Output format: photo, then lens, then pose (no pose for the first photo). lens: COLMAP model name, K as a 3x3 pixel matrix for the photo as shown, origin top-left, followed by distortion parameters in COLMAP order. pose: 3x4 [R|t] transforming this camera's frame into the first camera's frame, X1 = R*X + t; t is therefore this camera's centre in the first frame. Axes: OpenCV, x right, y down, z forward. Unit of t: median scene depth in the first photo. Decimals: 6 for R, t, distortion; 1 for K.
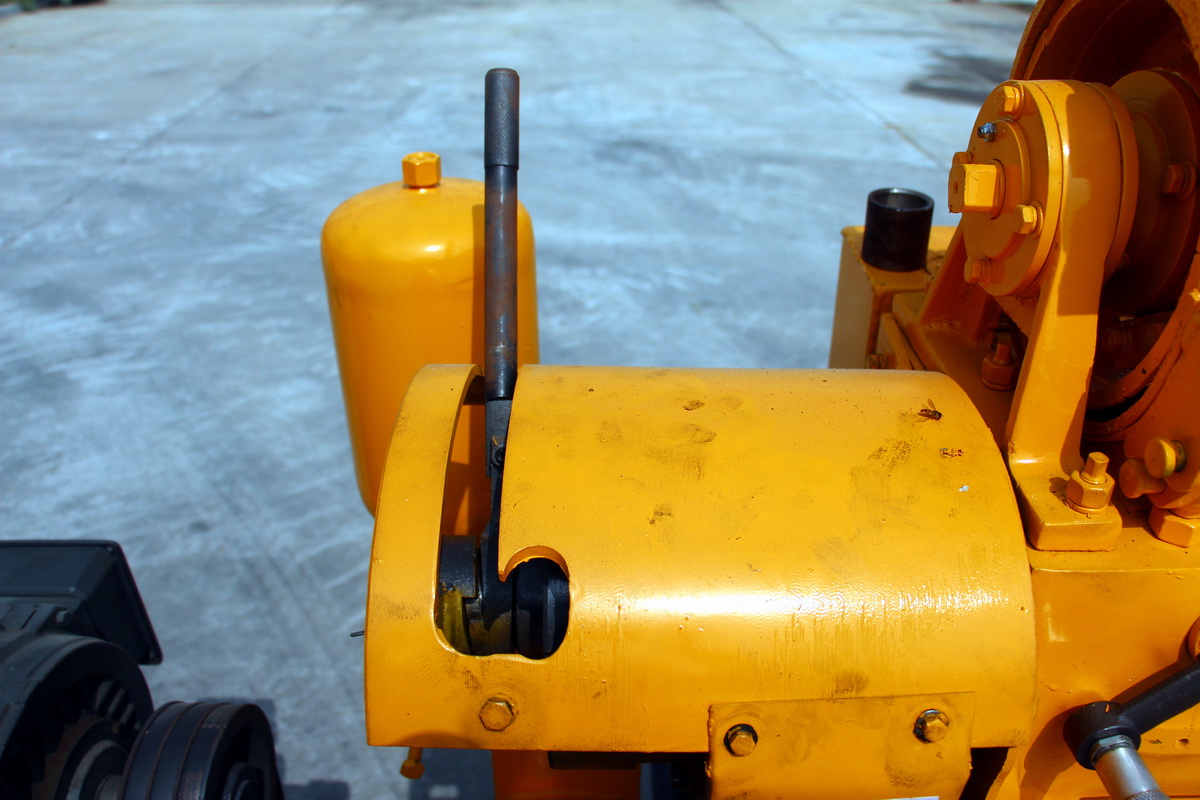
lens RADIAL K [[951.7, 0, 642.6], [0, 951.7, 373.4], [0, 0, 1]] dist [-0.162646, 0.103347]
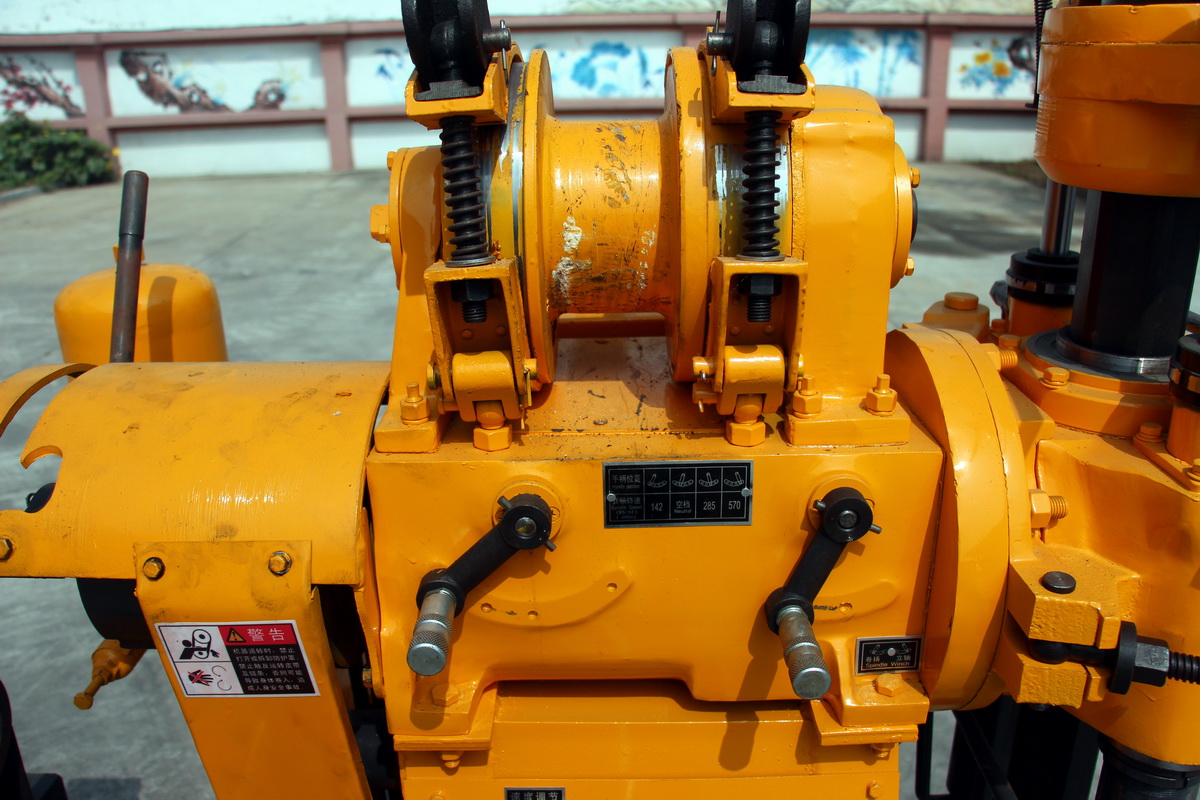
lens RADIAL K [[951.7, 0, 647.3], [0, 951.7, 382.1], [0, 0, 1]] dist [-0.162646, 0.103347]
pose [[0.999636, -0.025161, -0.009694, 0.173344], [0.023238, 0.986262, -0.163545, 0.066936], [0.013676, 0.163260, 0.986488, -0.091383]]
